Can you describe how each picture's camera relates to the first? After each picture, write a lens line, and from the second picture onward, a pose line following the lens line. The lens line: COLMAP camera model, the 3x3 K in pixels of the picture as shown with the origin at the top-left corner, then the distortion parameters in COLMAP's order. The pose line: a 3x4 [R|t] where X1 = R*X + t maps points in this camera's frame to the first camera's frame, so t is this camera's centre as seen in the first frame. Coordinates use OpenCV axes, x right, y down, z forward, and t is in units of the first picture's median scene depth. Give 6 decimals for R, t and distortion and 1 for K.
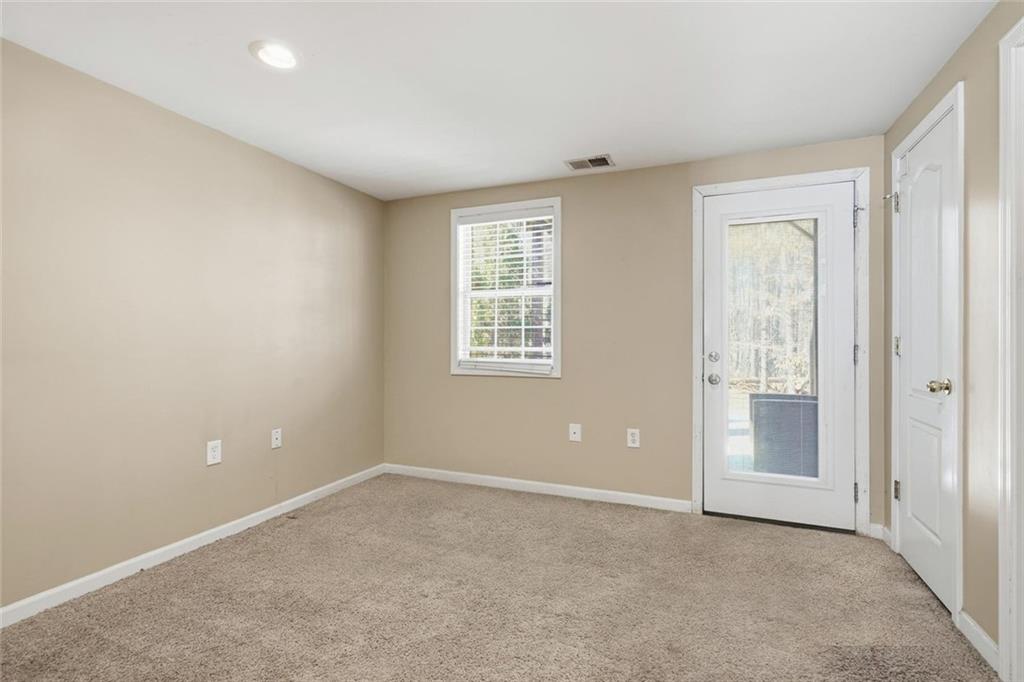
lens RADIAL K [[467.0, 0, 511.0], [0, 467.0, 340.3], [0, 0, 1]] dist [0.001148, 0.000049]
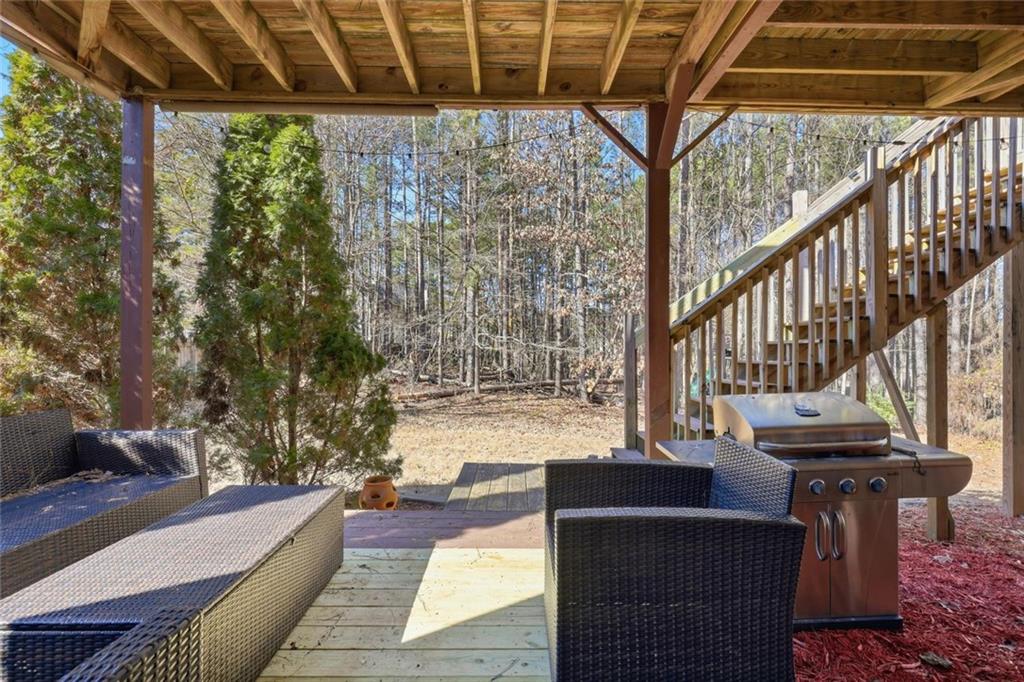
lens RADIAL K [[467.0, 0, 513.8], [0, 467.0, 340.5], [0, 0, 1]] dist [0.001148, 0.000049]
pose [[0.919527, 0.012069, 0.392841, 0.077987], [-0.012467, 0.999921, -0.001539, -0.000034], [-0.392829, -0.003482, 0.919605, 0.150470]]
